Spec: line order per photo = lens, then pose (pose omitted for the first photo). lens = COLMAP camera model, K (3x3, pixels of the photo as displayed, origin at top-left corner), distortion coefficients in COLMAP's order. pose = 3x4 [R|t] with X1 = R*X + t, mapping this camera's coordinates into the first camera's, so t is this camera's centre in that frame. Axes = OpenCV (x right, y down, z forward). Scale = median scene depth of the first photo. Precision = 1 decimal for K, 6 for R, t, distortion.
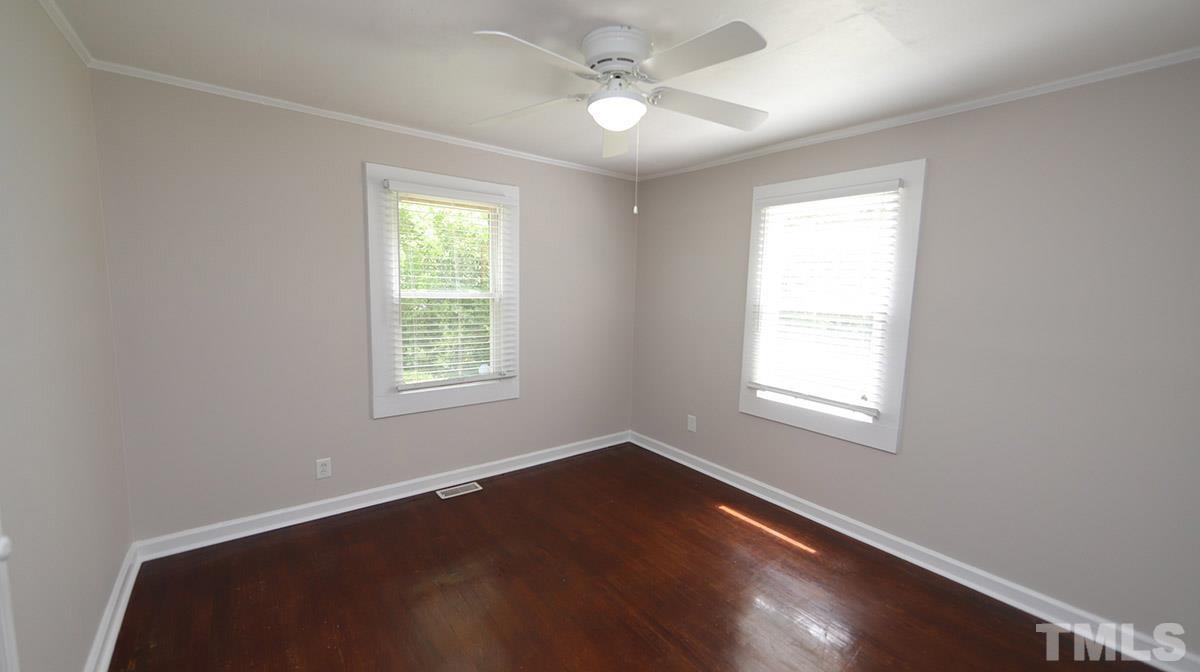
lens RADIAL K [[471.4, 0, 581.3], [0, 471.4, 341.3], [0, 0, 1]] dist [-0.002840, -0.000629]
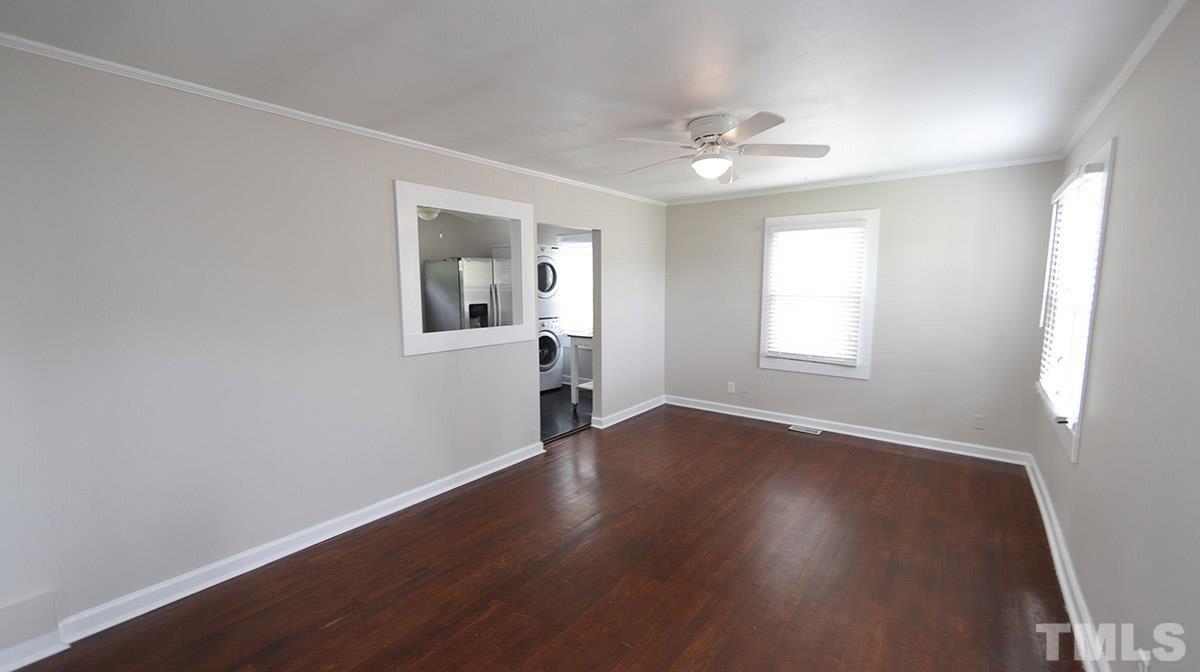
lens RADIAL K [[471.4, 0, 602.2], [0, 471.4, 337.0], [0, 0, 1]] dist [-0.002840, -0.000629]
pose [[0.241179, 0.065357, -0.968277, 1.108717], [-0.112590, 0.992877, 0.038974, 0.048480], [0.963928, 0.099619, 0.246819, 0.011196]]
